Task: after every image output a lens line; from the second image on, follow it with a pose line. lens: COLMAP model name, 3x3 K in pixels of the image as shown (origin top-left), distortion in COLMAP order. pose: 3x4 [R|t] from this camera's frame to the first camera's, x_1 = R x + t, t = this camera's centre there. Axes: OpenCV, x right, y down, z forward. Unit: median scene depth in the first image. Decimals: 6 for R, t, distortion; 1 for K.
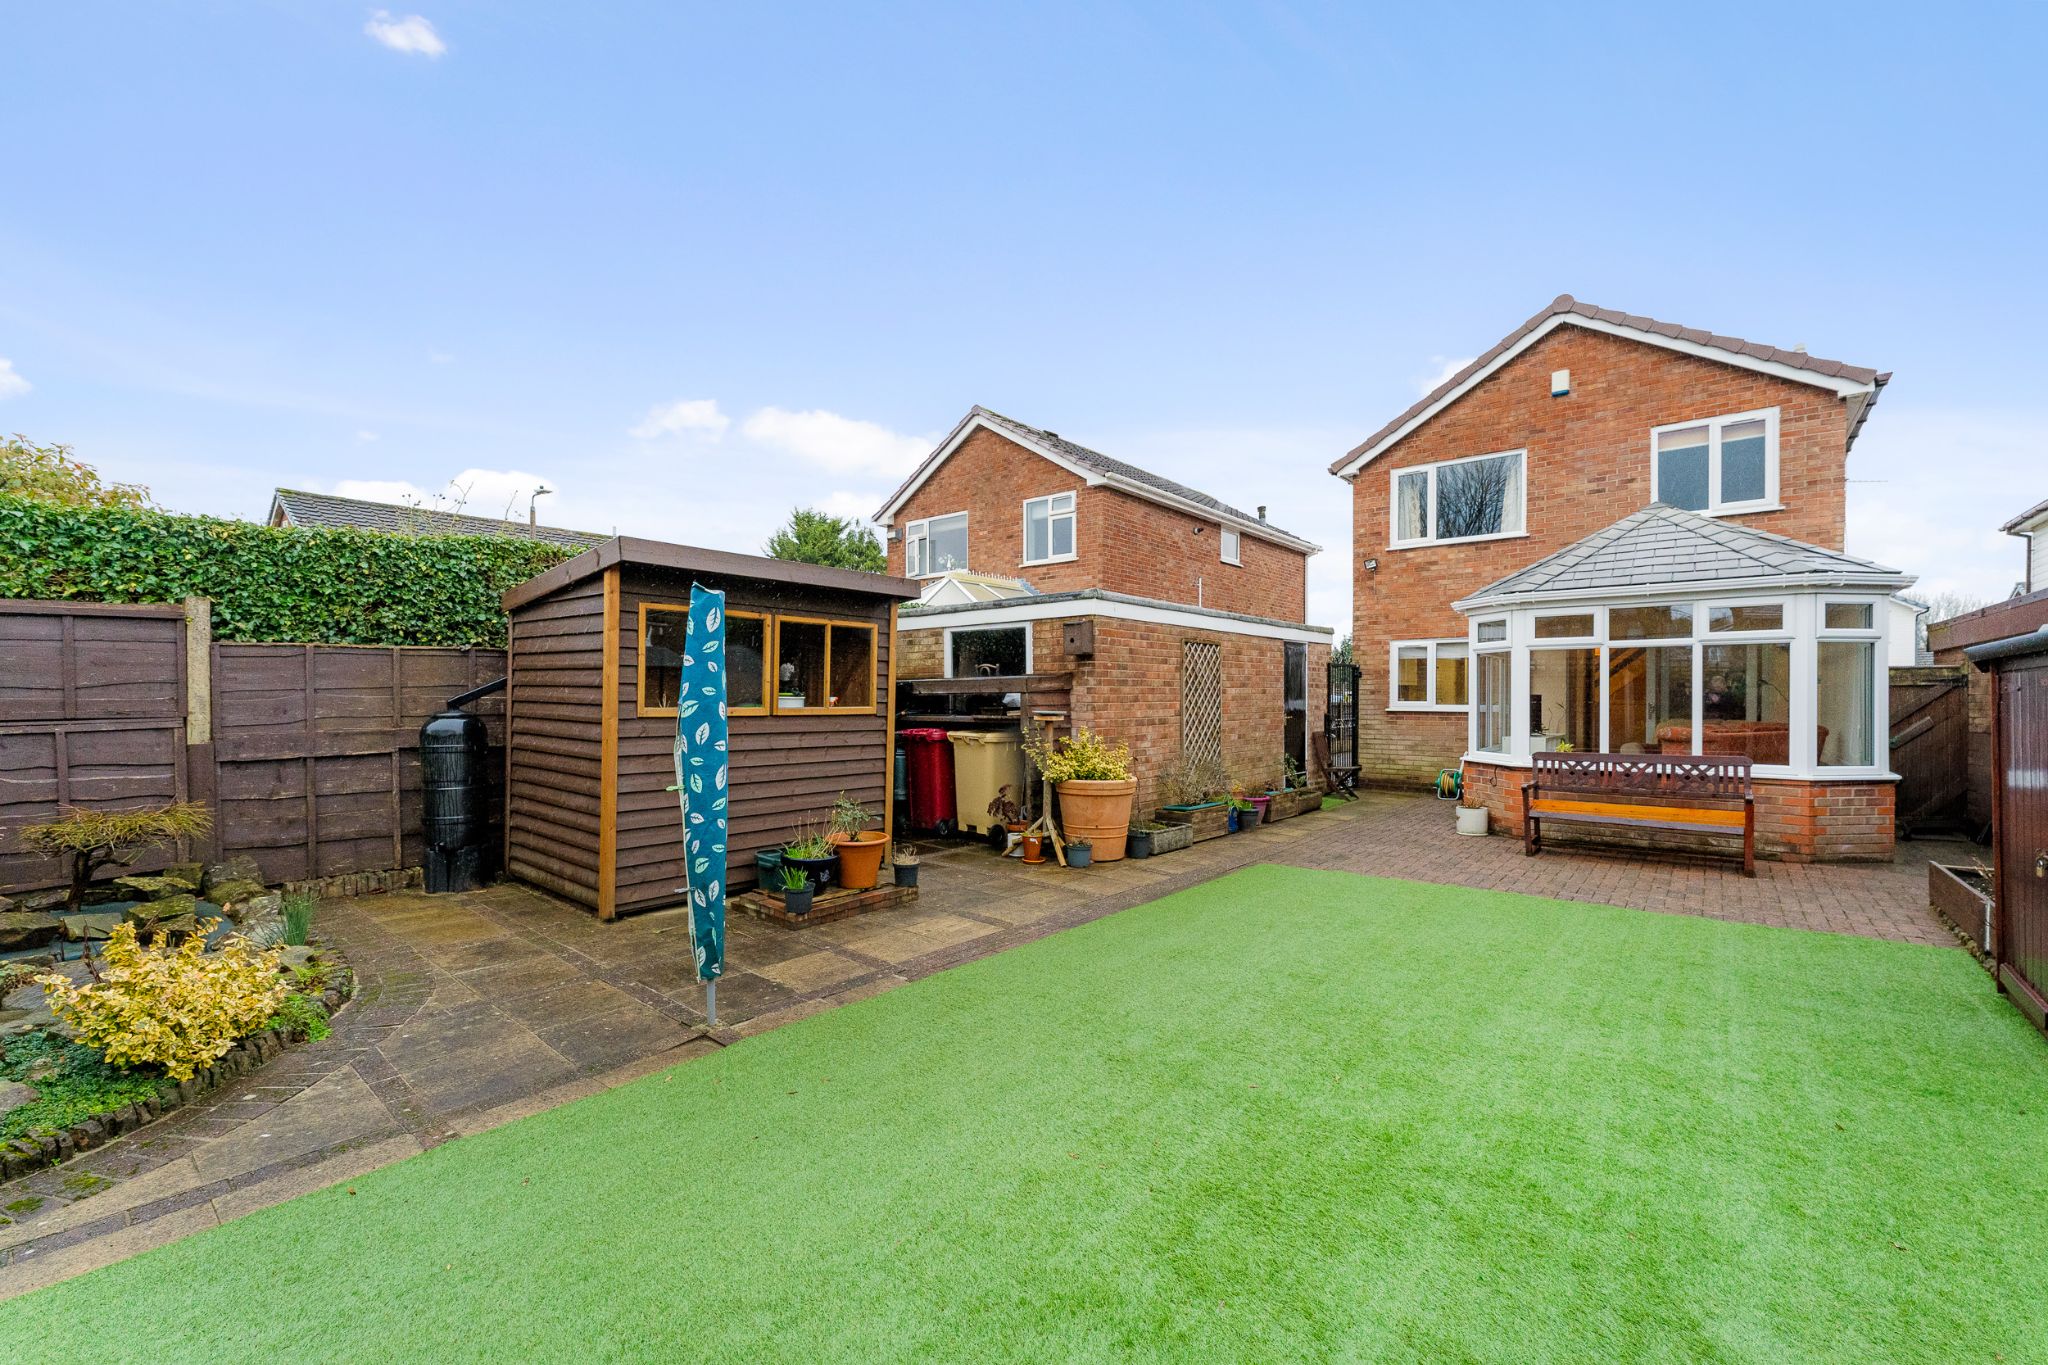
lens RADIAL K [[838.9, 0, 1022.6], [0, 838.9, 705.8], [0, 0, 1]] dist [0.000337, -0.000031]
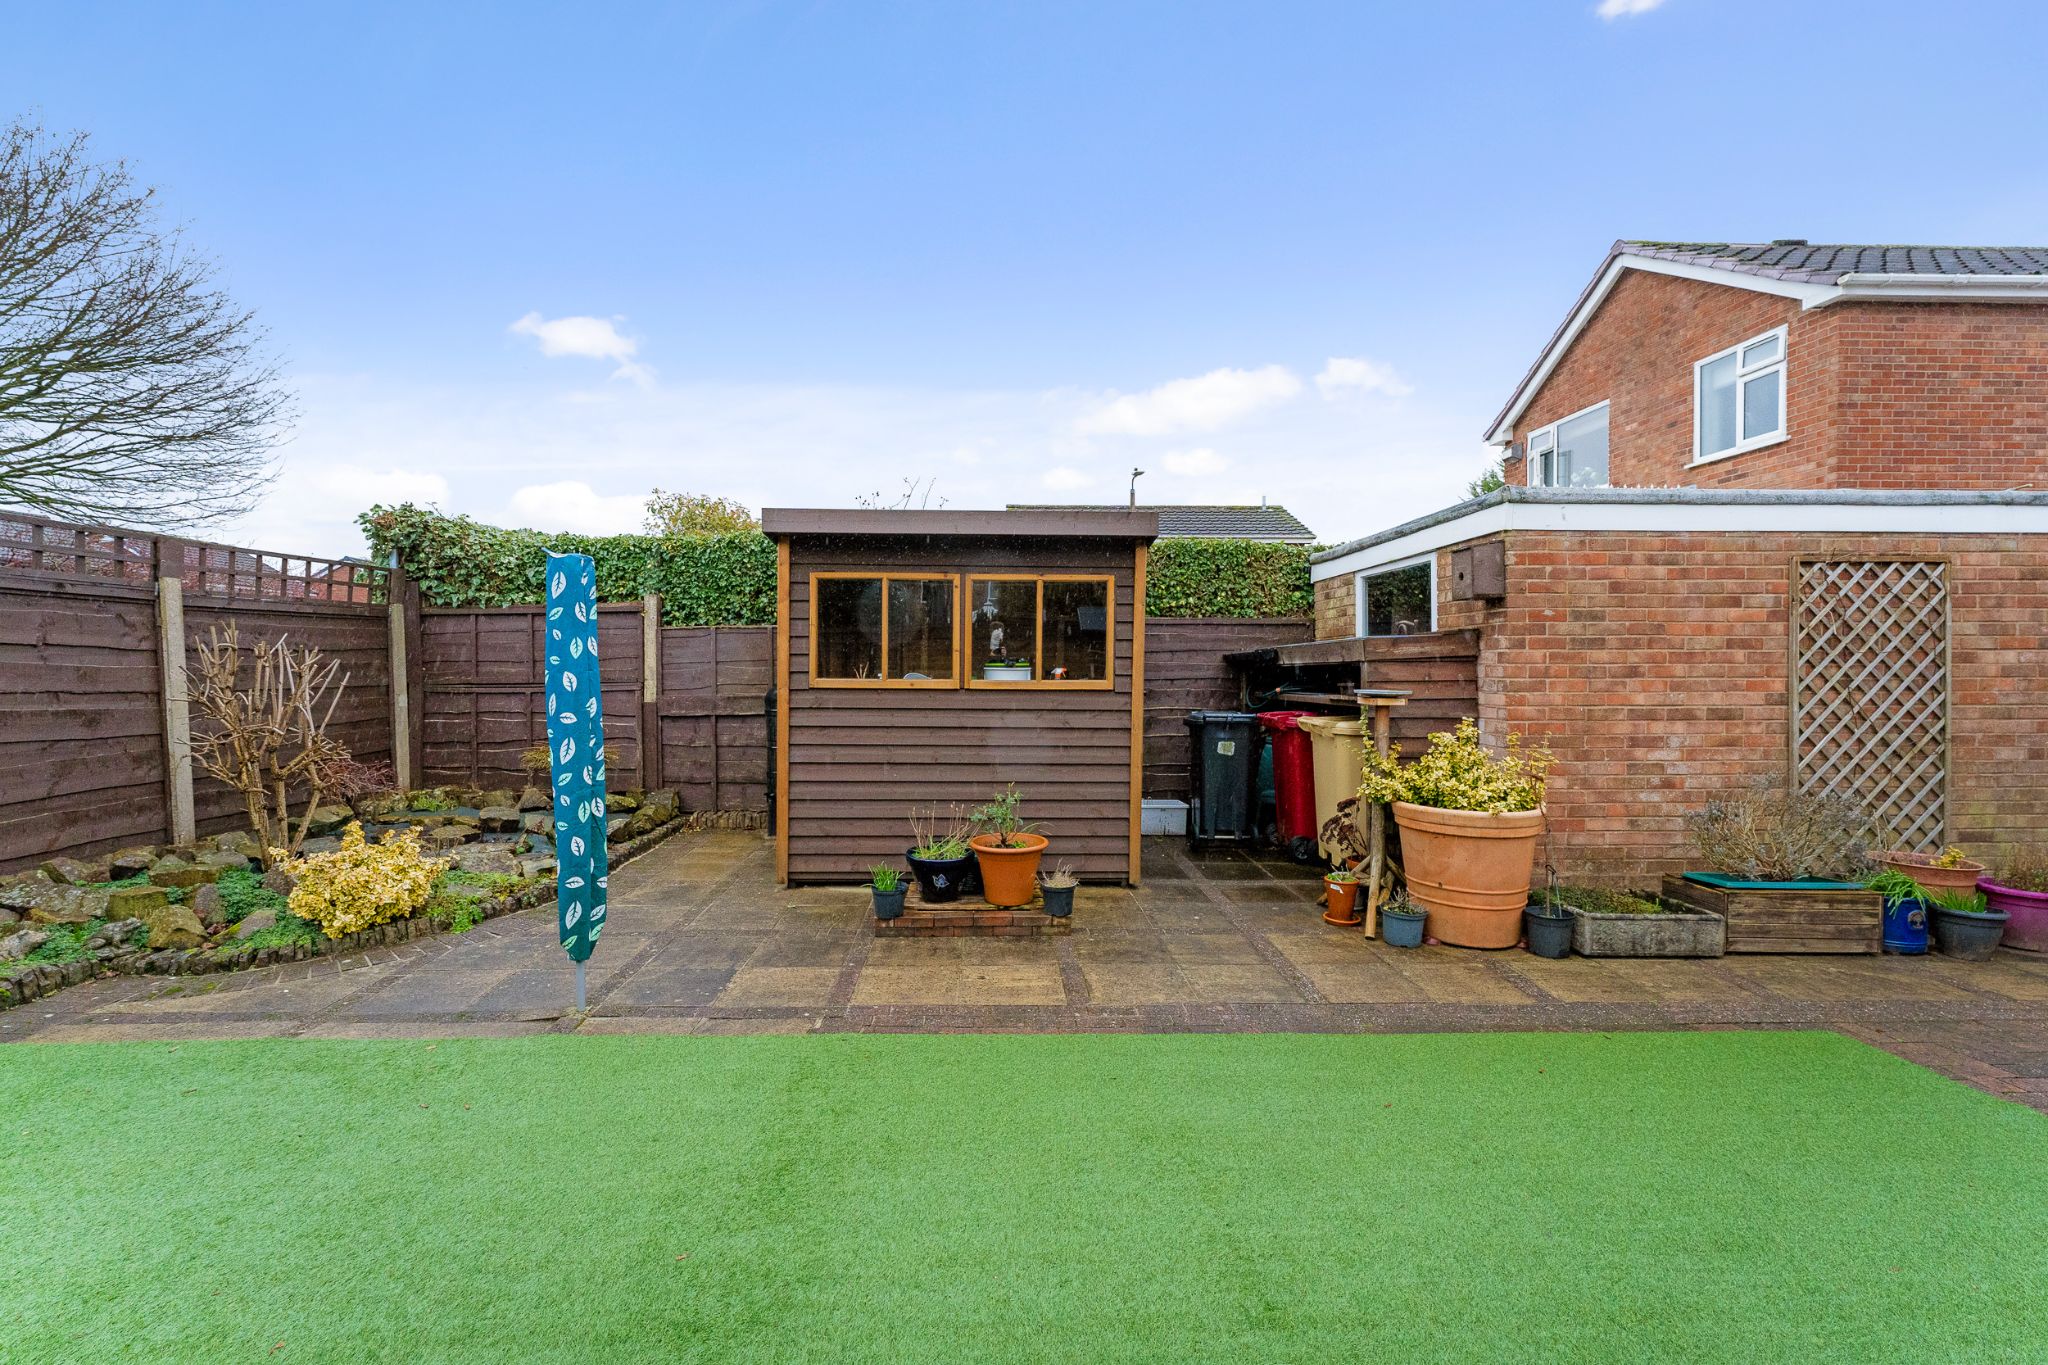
lens RADIAL K [[881.9, 0, 1024.0], [0, 881.9, 682.5], [0, 0, 1]] dist [0.000987, 0.000099]
pose [[0.664433, 0.011974, -0.747252, 0.443498], [-0.008800, 0.999928, 0.008198, -0.003371], [0.747296, 0.001129, 0.664490, 0.442441]]
